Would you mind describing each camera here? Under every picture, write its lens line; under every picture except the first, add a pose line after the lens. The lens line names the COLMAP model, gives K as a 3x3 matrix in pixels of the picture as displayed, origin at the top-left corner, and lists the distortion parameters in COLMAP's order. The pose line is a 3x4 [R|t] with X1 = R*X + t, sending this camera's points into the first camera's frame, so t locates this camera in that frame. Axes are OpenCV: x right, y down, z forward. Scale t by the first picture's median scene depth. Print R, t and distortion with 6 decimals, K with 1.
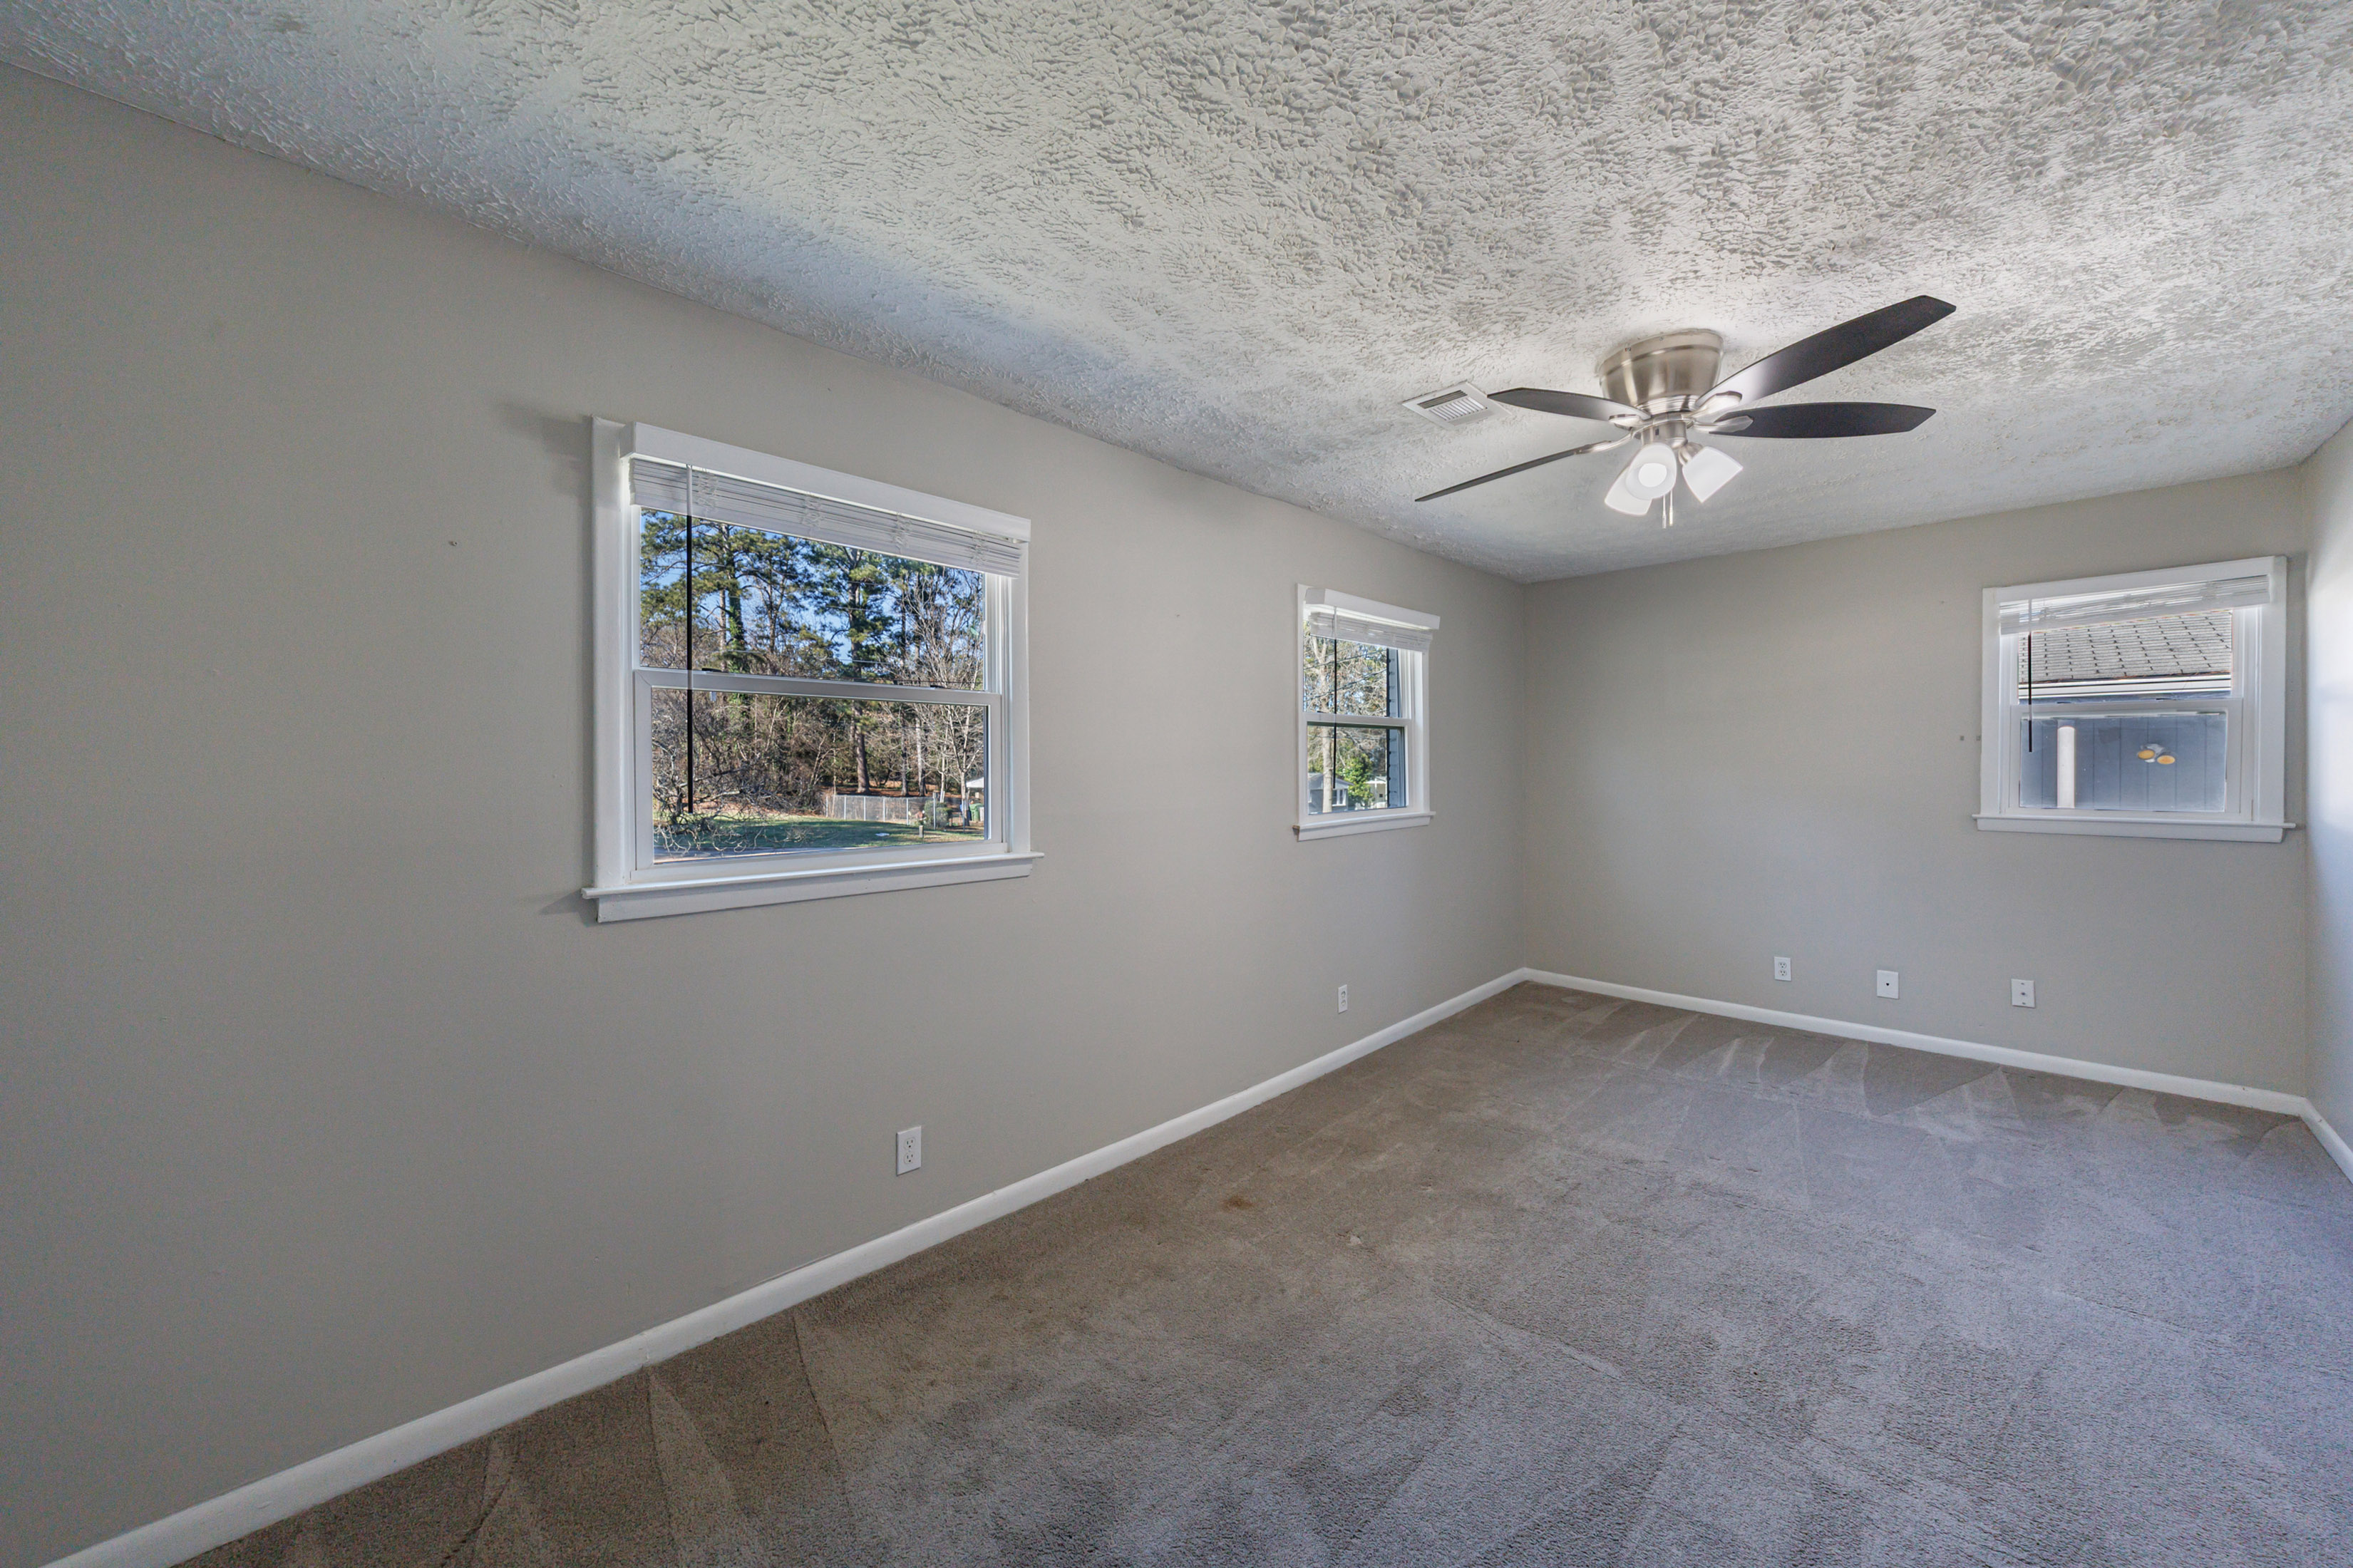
lens RADIAL K [[871.2, 0, 1182.0], [0, 871.2, 776.7], [0, 0, 1]] dist [-0.005461, -0.000449]
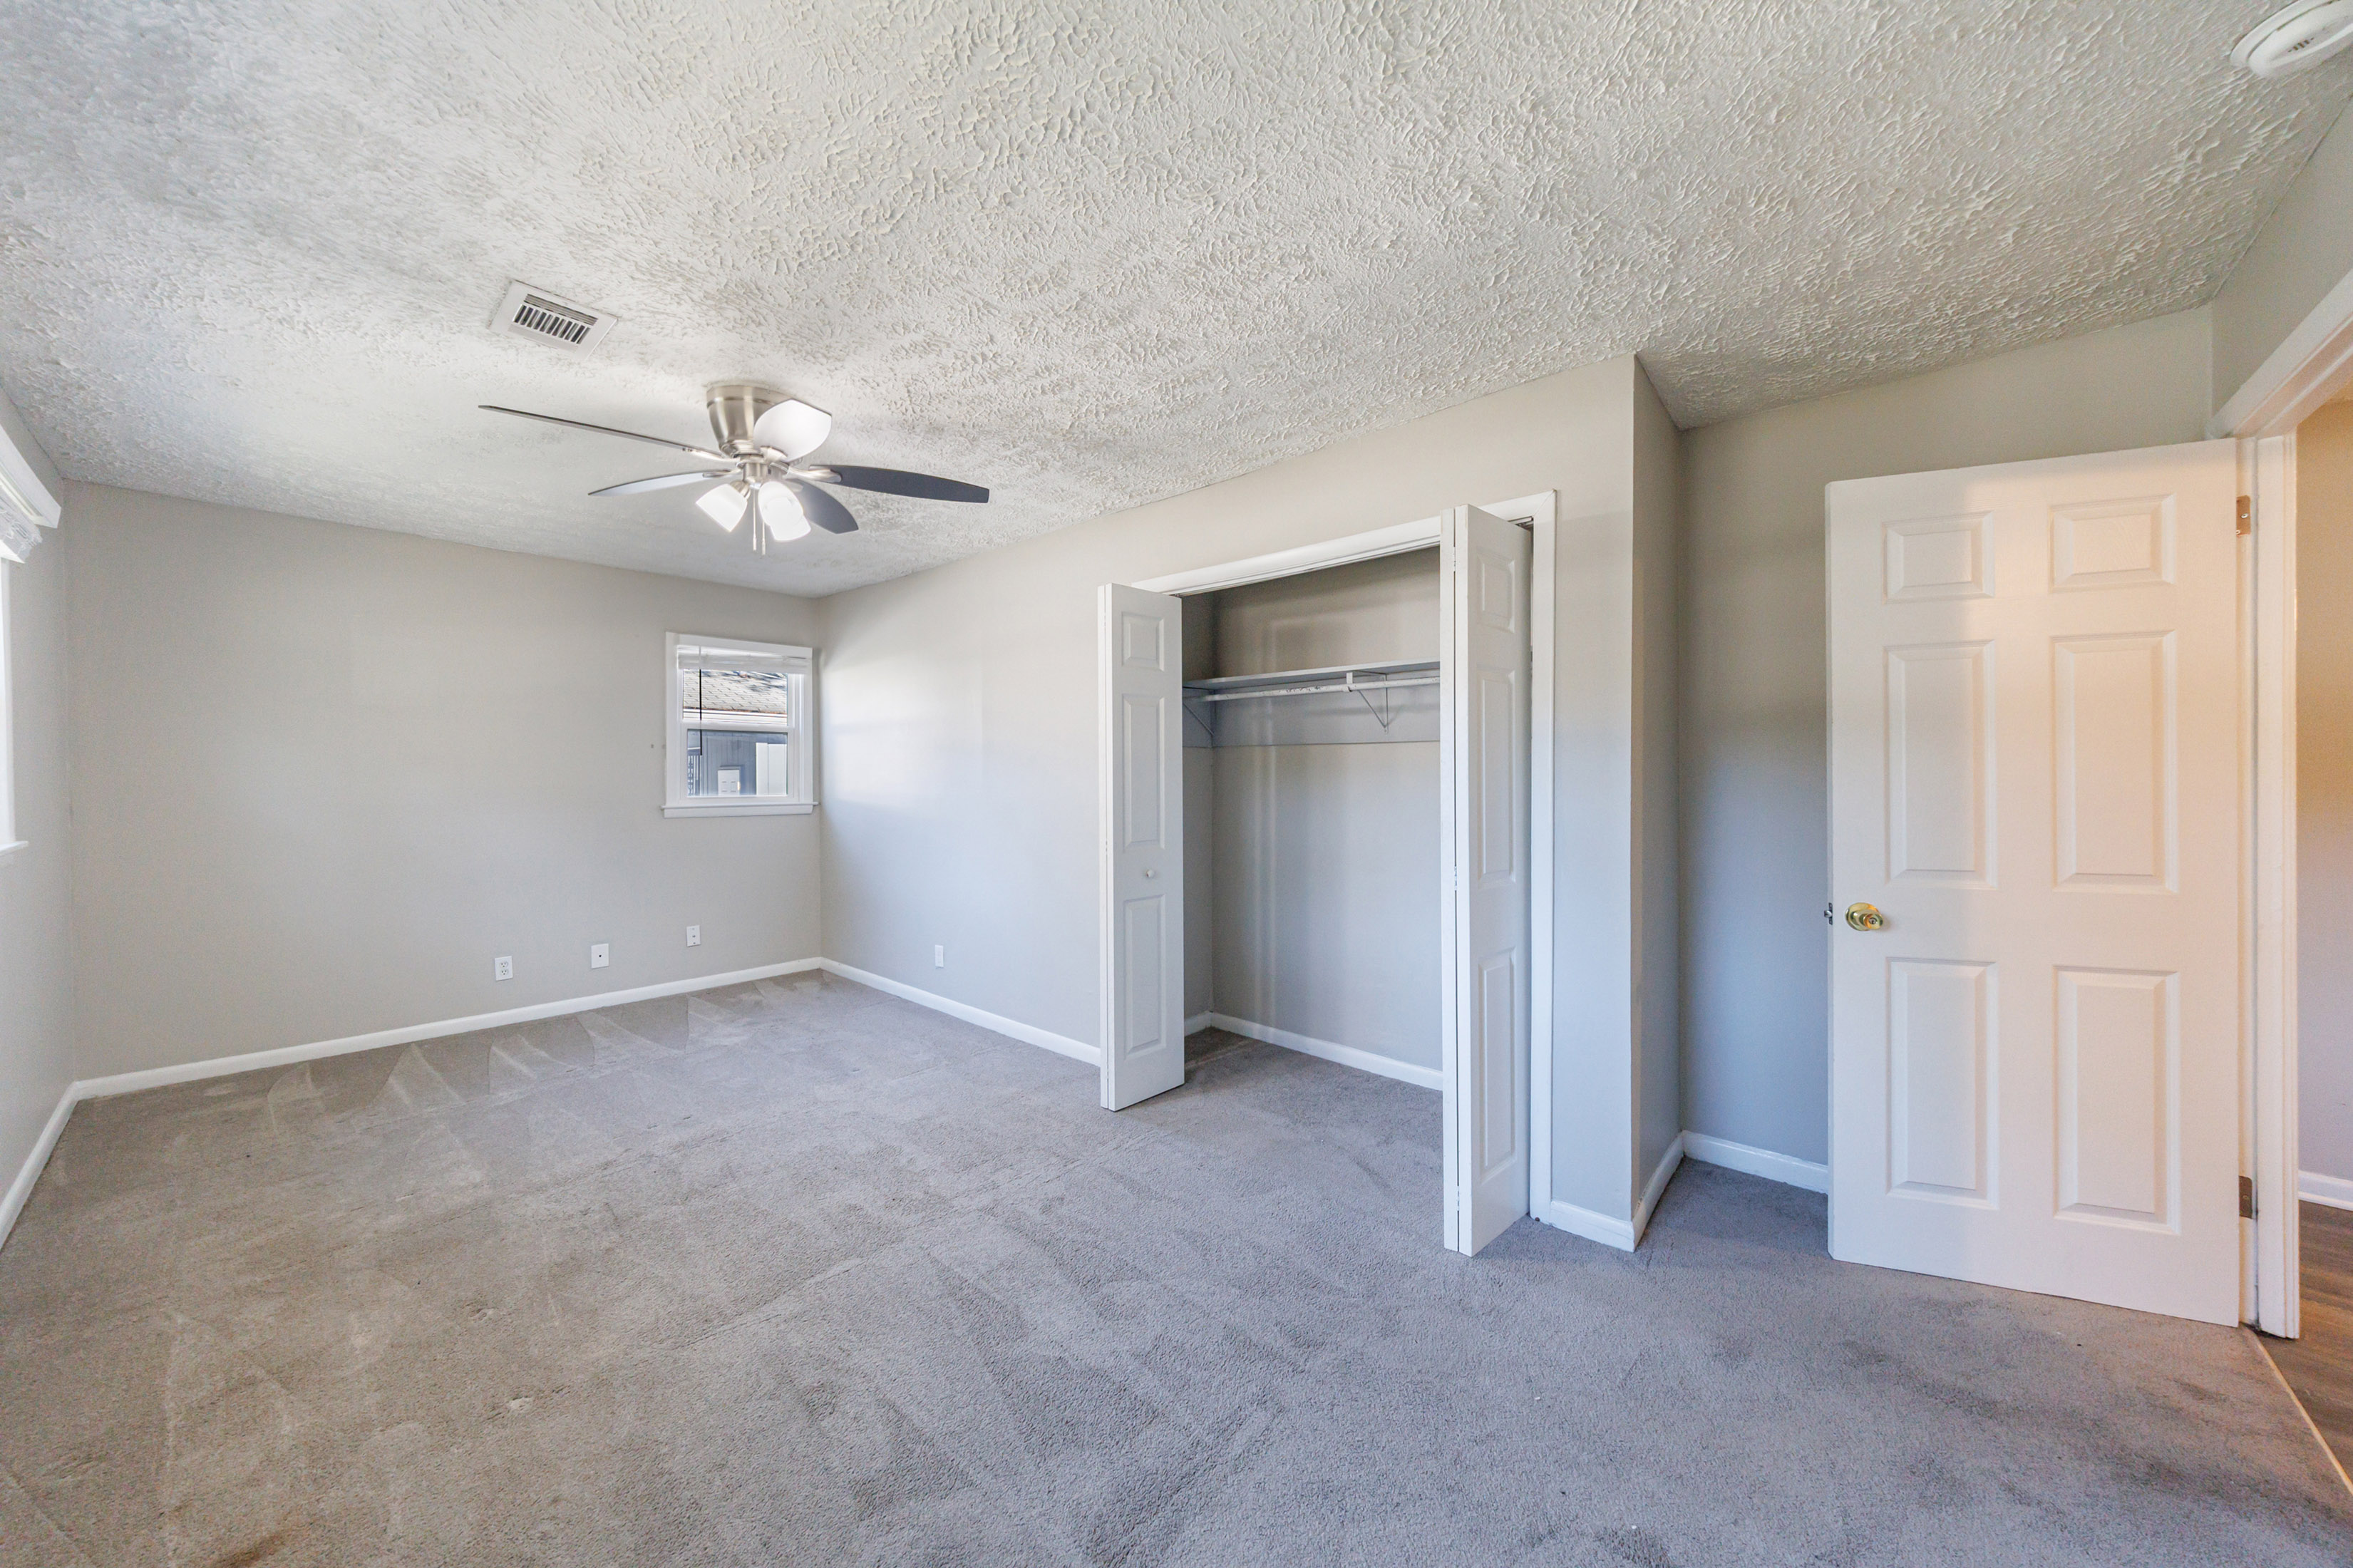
lens RADIAL K [[785.9, 0, 1194.8], [0, 785.9, 779.5], [0, 0, 1]] dist [-0.006648, -0.000048]
pose [[-0.069234, -0.005447, 0.997586, -0.400387], [0.012719, 0.999899, 0.006342, 0.009898], [-0.997519, 0.013127, -0.069158, 0.386826]]
